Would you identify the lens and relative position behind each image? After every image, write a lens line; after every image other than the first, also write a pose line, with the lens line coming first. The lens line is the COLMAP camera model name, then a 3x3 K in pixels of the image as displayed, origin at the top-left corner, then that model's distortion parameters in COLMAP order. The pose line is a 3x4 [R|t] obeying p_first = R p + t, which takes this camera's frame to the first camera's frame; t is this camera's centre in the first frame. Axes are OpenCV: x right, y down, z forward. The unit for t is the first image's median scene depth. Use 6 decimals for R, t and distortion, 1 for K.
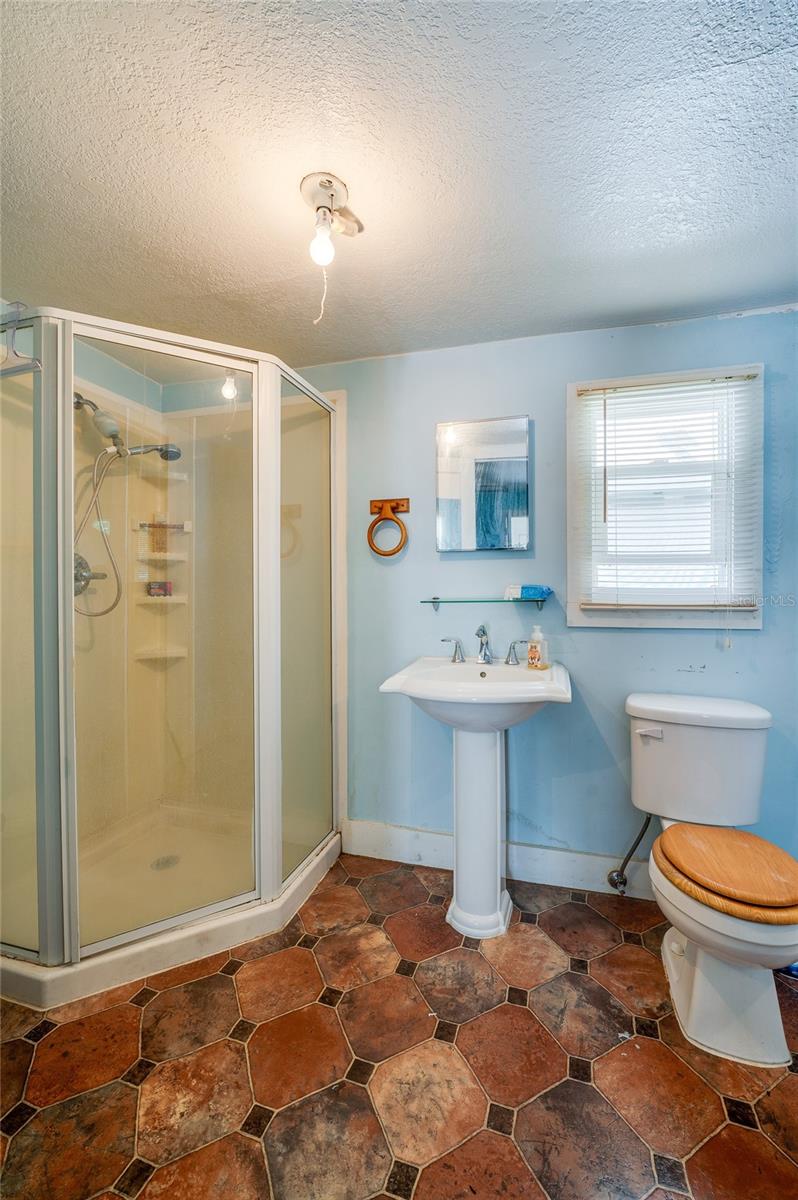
lens RADIAL K [[496.9, 0, 392.0], [0, 496.9, 582.2], [0, 0, 1]] dist [0.000425, -0.000046]
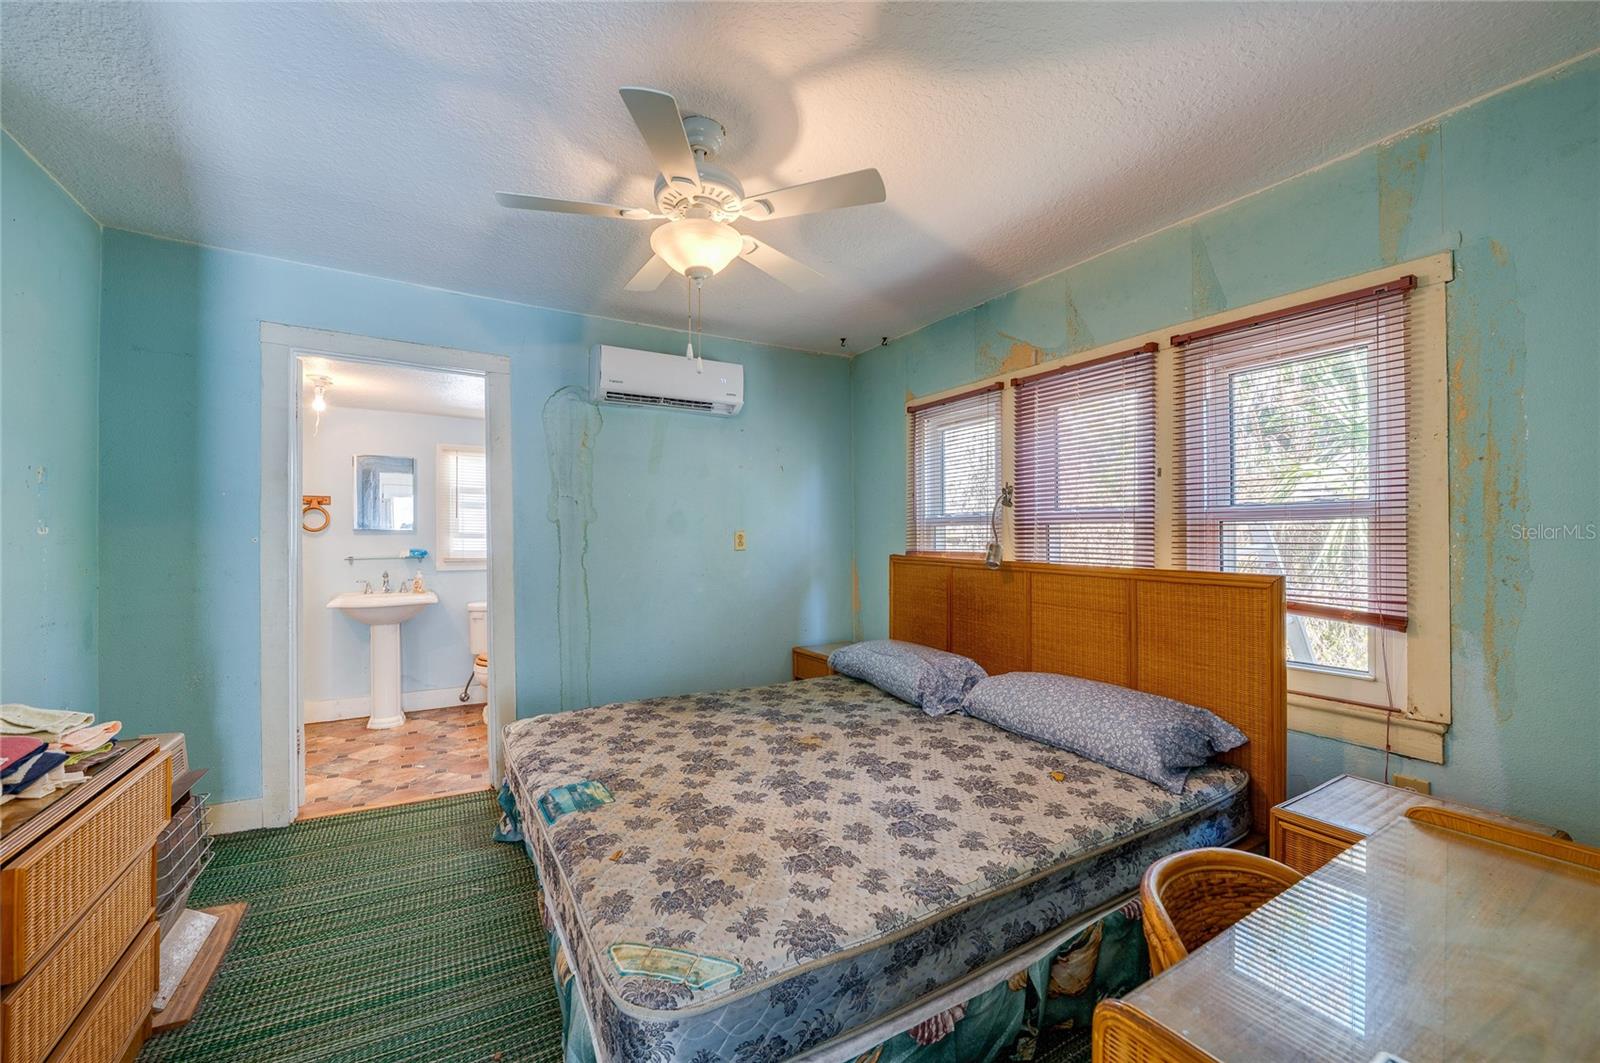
lens RADIAL K [[660.6, 0, 800.0], [0, 660.6, 531.5], [0, 0, 1]] dist [0.000147, 0.000106]
pose [[0.666317, 0.001137, 0.745668, -0.618188], [0.006084, 0.999957, -0.006962, -0.033099], [-0.745644, 0.009175, 0.666281, -1.759380]]
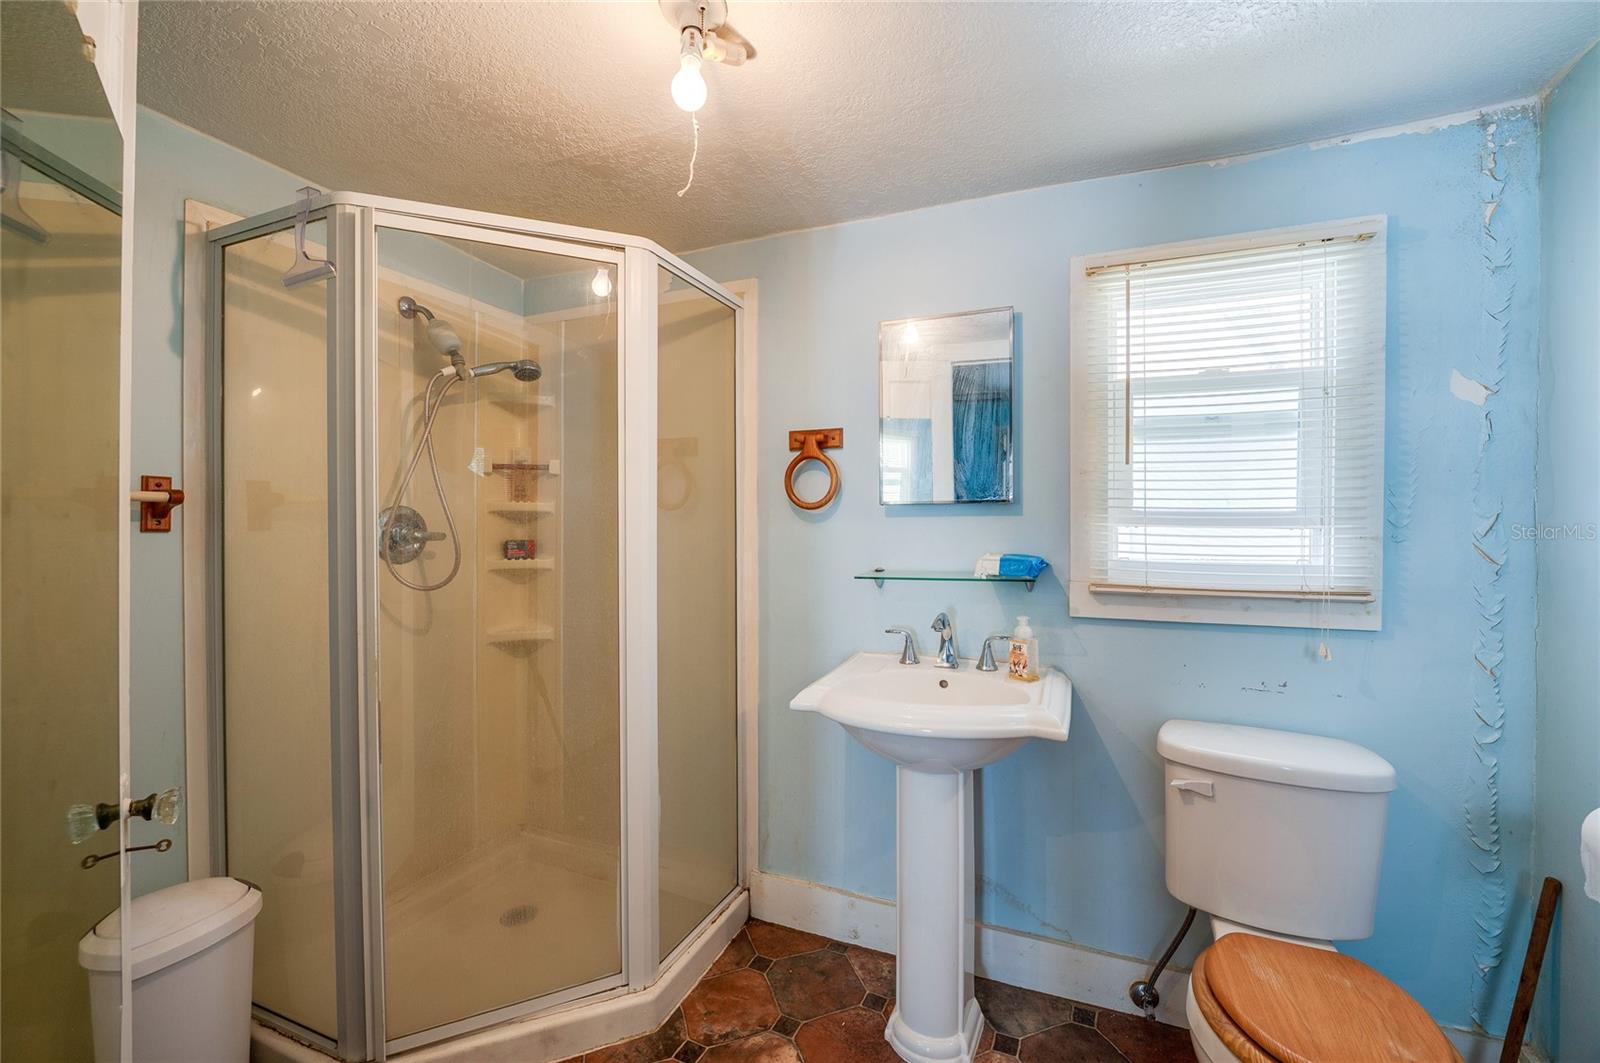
lens RADIAL K [[644.7, 0, 797.9], [0, 644.7, 515.6], [0, 0, 1]] dist [-0.002513, 0.000144]
pose [[0.993764, -0.000016, -0.111501, 0.083685], [0.000875, 0.999970, 0.007655, -0.057725], [0.111498, -0.007705, 0.993735, 0.086582]]
